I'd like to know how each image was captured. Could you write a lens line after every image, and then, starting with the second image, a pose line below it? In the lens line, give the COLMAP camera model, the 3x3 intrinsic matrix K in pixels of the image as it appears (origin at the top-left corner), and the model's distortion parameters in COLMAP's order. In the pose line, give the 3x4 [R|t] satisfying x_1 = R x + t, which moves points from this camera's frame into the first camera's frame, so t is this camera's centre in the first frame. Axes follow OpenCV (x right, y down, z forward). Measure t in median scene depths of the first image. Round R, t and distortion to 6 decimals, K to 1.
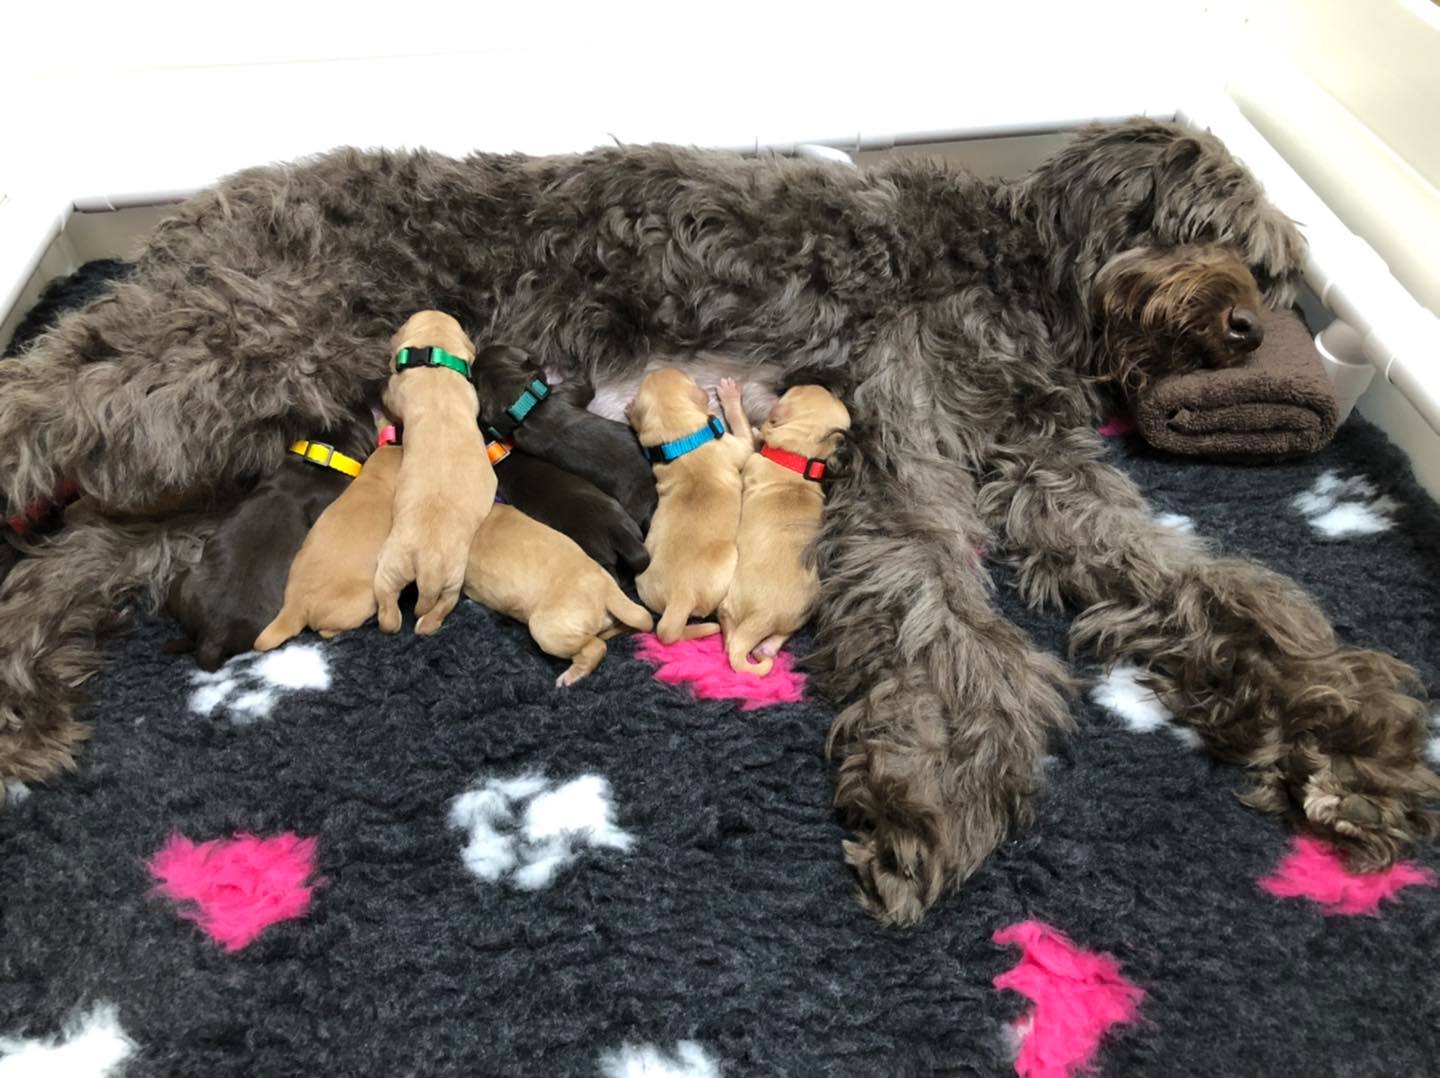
lens RADIAL K [[1221.3, 0, 720.4], [0, 1221.3, 515.1], [0, 0, 1]] dist [0.019598, -0.100423]
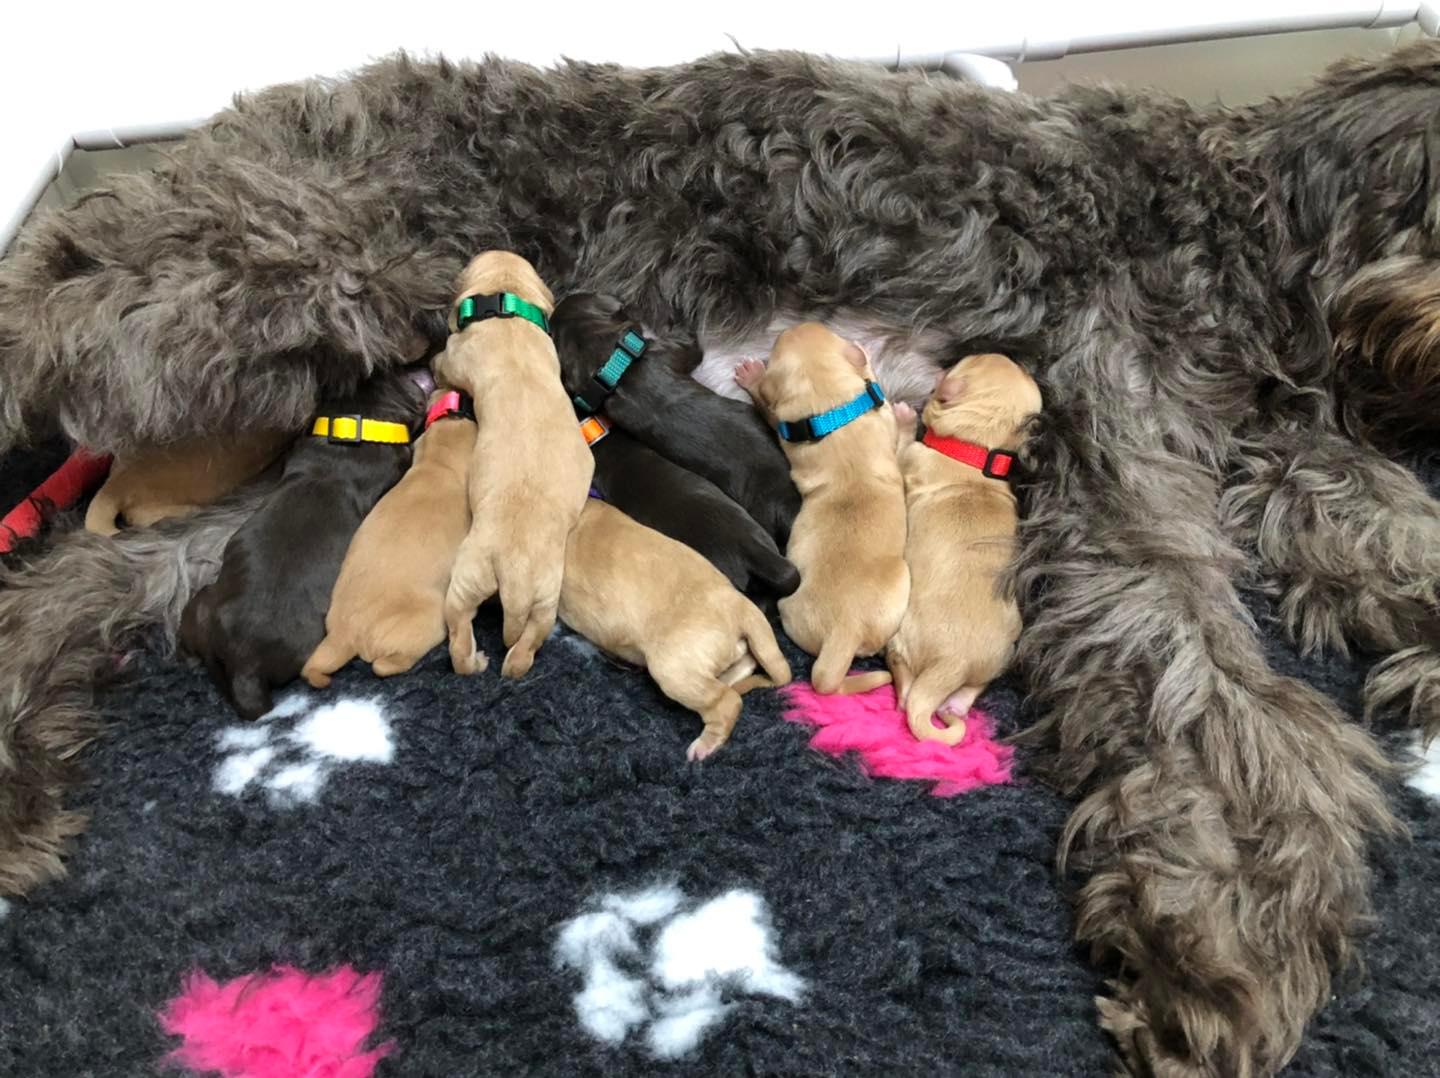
lens RADIAL K [[1182.1, 0, 720.0], [0, 1182.1, 539.0], [0, 0, 1]] dist [0.001013, -0.004744]
pose [[0.999440, -0.002593, -0.033352, -0.090488], [0.004777, 0.997837, 0.065568, -0.048293], [0.033109, -0.065690, 0.997291, 0.278835]]
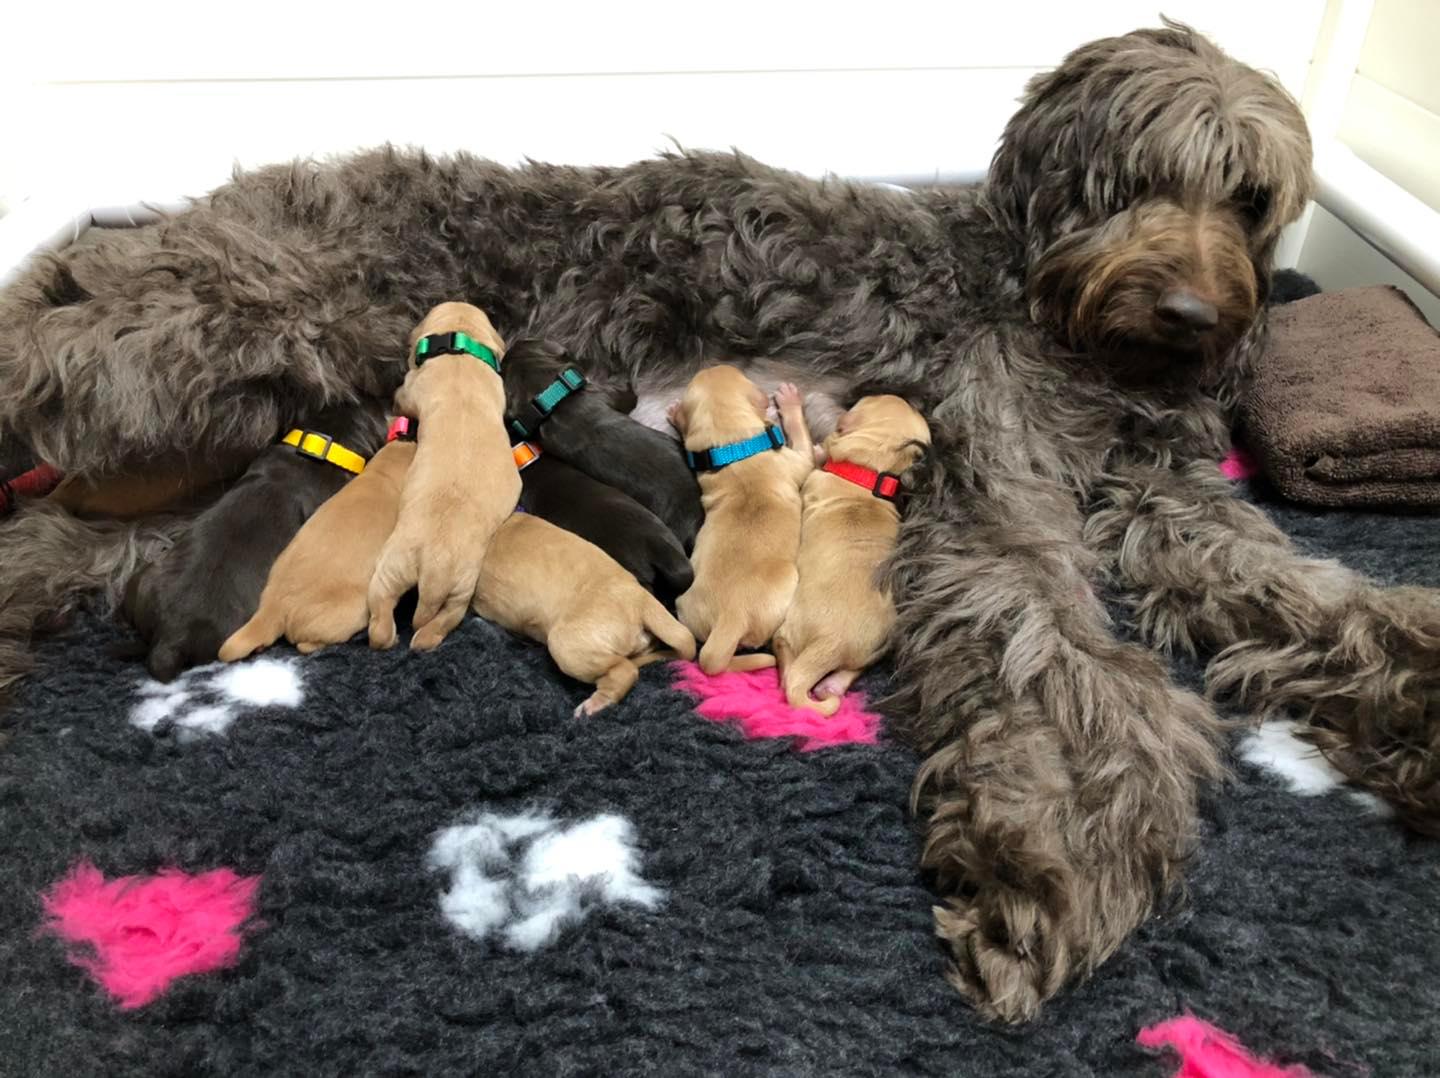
lens RADIAL K [[1203.5, 0, 720.0], [0, 1203.5, 539.0], [0, 0, 1]] dist [-0.006438, 0.004701]
pose [[0.998794, 0.037897, -0.031201, -0.016973], [-0.041858, 0.989543, -0.138034, 0.135021], [0.025644, 0.139174, 0.989936, 0.196208]]
